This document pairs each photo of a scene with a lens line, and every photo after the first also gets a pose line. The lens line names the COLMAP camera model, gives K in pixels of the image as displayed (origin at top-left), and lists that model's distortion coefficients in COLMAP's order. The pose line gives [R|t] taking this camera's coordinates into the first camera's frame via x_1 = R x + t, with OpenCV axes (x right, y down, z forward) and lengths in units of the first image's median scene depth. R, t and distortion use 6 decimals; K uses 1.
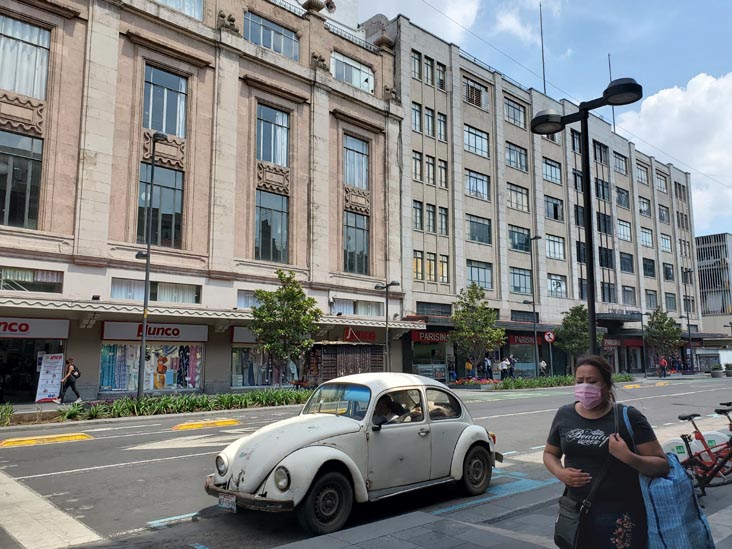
lens RADIAL K [[580.9, 0, 366.0], [0, 580.9, 274.5], [0, 0, 1]] dist [0.041425, -0.002414]
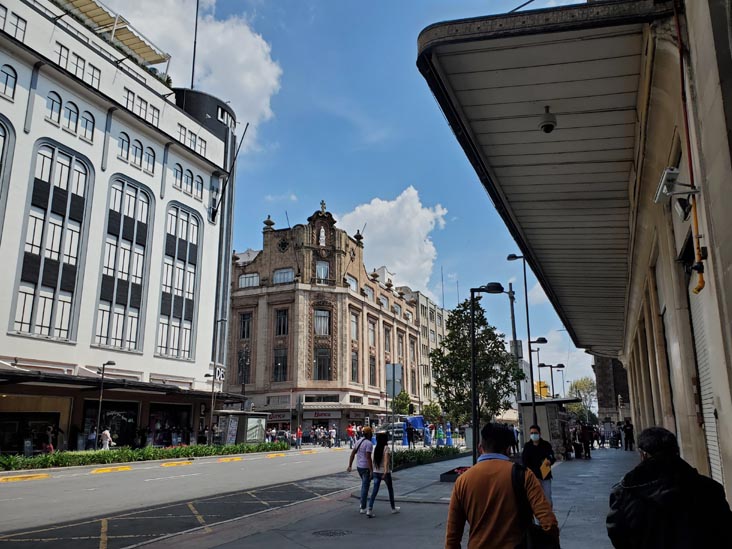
lens RADIAL K [[580.9, 0, 366.0], [0, 580.9, 274.5], [0, 0, 1]] dist [0.041425, -0.002414]
pose [[0.901913, 0.111832, 0.417189, -1.069834], [-0.060934, 0.989183, -0.133431, -0.137098], [-0.427598, 0.094922, 0.898972, -1.060619]]
